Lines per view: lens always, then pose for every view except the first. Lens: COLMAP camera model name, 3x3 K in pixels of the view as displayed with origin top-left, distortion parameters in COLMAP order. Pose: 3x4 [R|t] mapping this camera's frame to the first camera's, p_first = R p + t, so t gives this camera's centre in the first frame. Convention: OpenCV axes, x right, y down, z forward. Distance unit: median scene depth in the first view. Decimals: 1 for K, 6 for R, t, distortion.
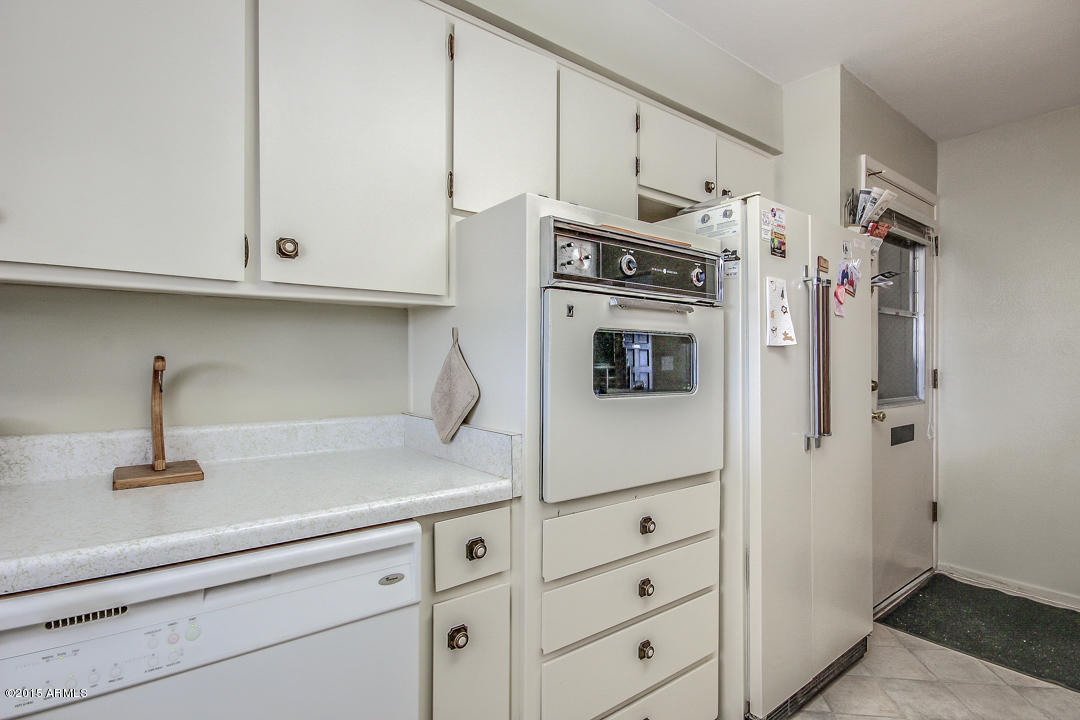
lens RADIAL K [[531.7, 0, 539.4], [0, 531.7, 361.2], [0, 0, 1]] dist [-0.006083, -0.000254]
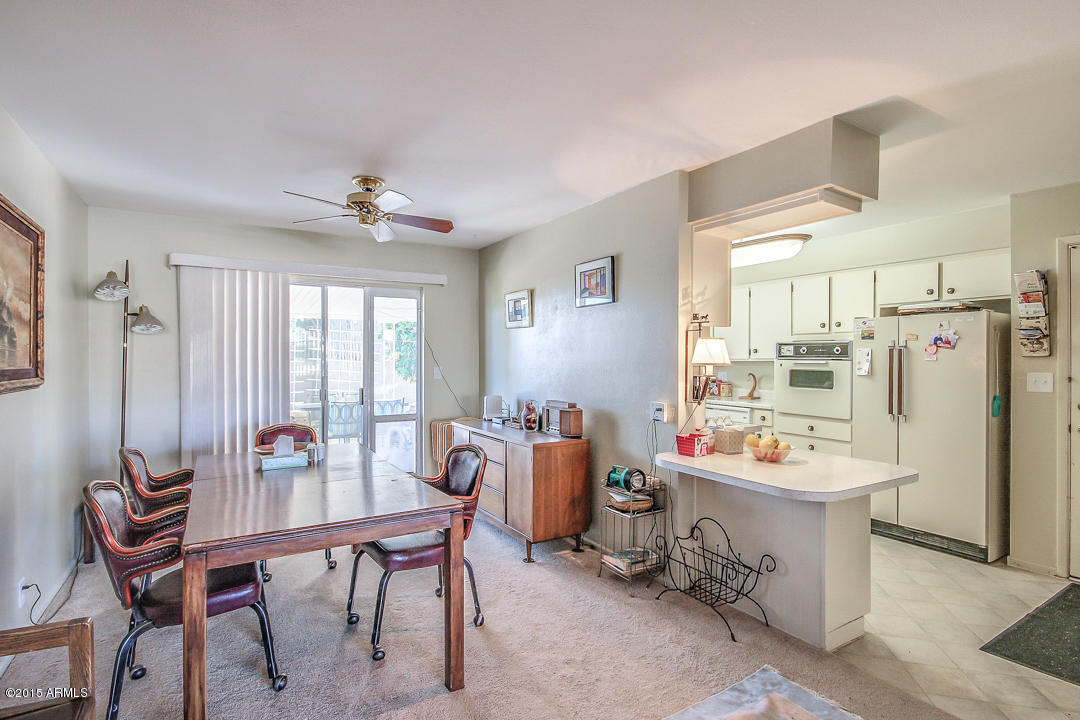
lens RADIAL K [[531.7, 0, 544.4], [0, 531.7, 360.7], [0, 0, 1]] dist [-0.006083, -0.000254]
pose [[-0.085621, 0.004355, -0.996318, 3.342894], [-0.003865, 0.999981, 0.004703, -0.110671], [0.996320, 0.004254, -0.085602, -0.344872]]
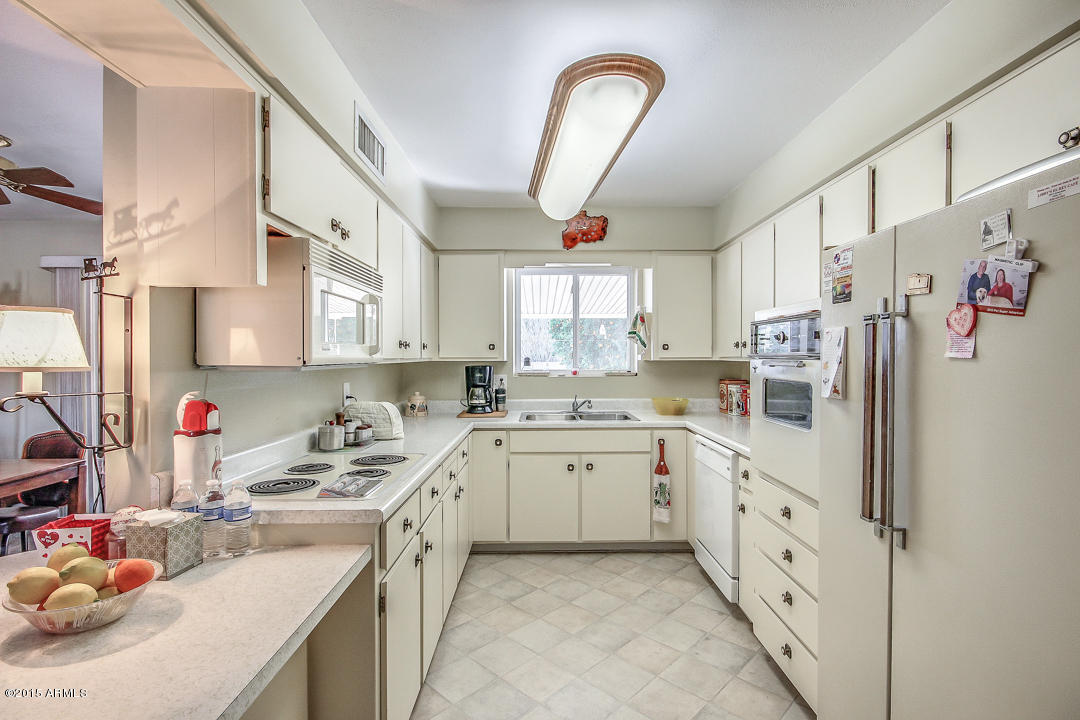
lens RADIAL K [[531.7, 0, 560.4], [0, 531.7, 361.5], [0, 0, 1]] dist [-0.006083, -0.000254]
pose [[-0.567816, 0.007988, -0.823117, 1.612775], [0.001716, 0.999962, 0.008521, -0.110198], [0.823153, 0.003426, -0.567809, 1.208554]]
